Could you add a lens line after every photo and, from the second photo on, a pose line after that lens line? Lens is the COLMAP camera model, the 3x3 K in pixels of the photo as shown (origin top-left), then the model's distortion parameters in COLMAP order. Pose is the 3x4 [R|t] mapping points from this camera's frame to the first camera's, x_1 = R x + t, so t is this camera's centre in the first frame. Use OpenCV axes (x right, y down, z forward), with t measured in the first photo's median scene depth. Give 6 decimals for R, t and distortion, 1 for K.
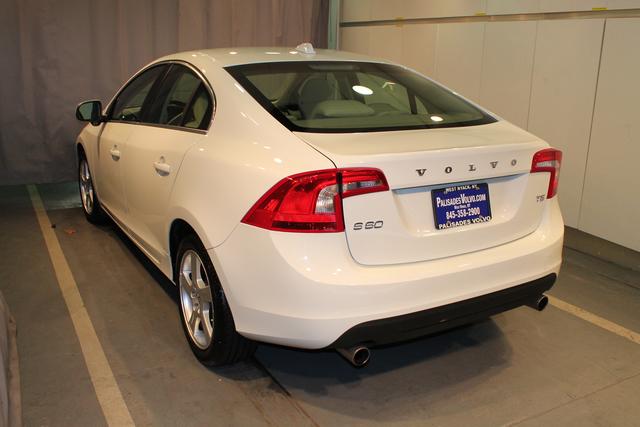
lens RADIAL K [[595.8, 0, 320.0], [0, 595.8, 213.5], [0, 0, 1]] dist [-0.195117, 0.229403]
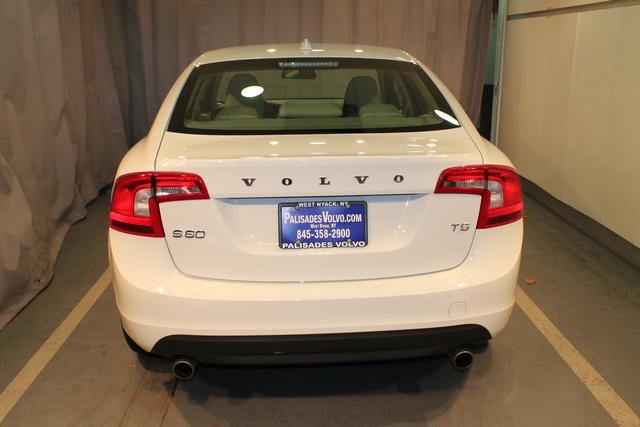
lens RADIAL K [[595.8, 0, 320.0], [0, 595.8, 213.5], [0, 0, 1]] dist [-0.195117, 0.229403]
pose [[0.897147, 0.098412, -0.430631, 0.604854], [-0.095858, 0.995010, 0.027684, -0.053023], [0.431206, 0.016443, 0.902104, 0.223852]]
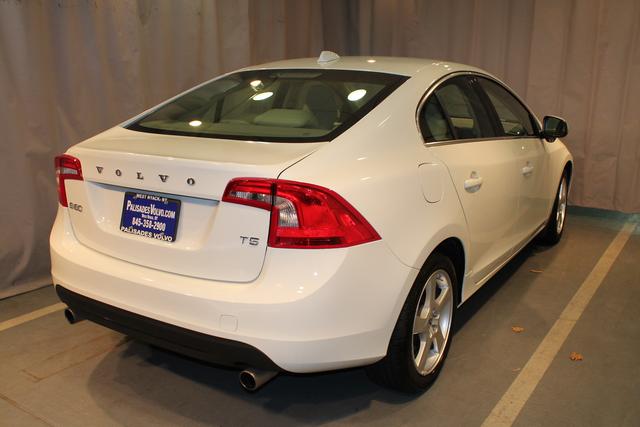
lens RADIAL K [[595.8, 0, 320.0], [0, 595.8, 213.5], [0, 0, 1]] dist [-0.195117, 0.229403]
pose [[0.479835, 0.195388, -0.855326, 1.177961], [-0.224494, 0.969776, 0.095592, -0.169049], [0.848151, 0.146147, 0.509196, 0.751061]]
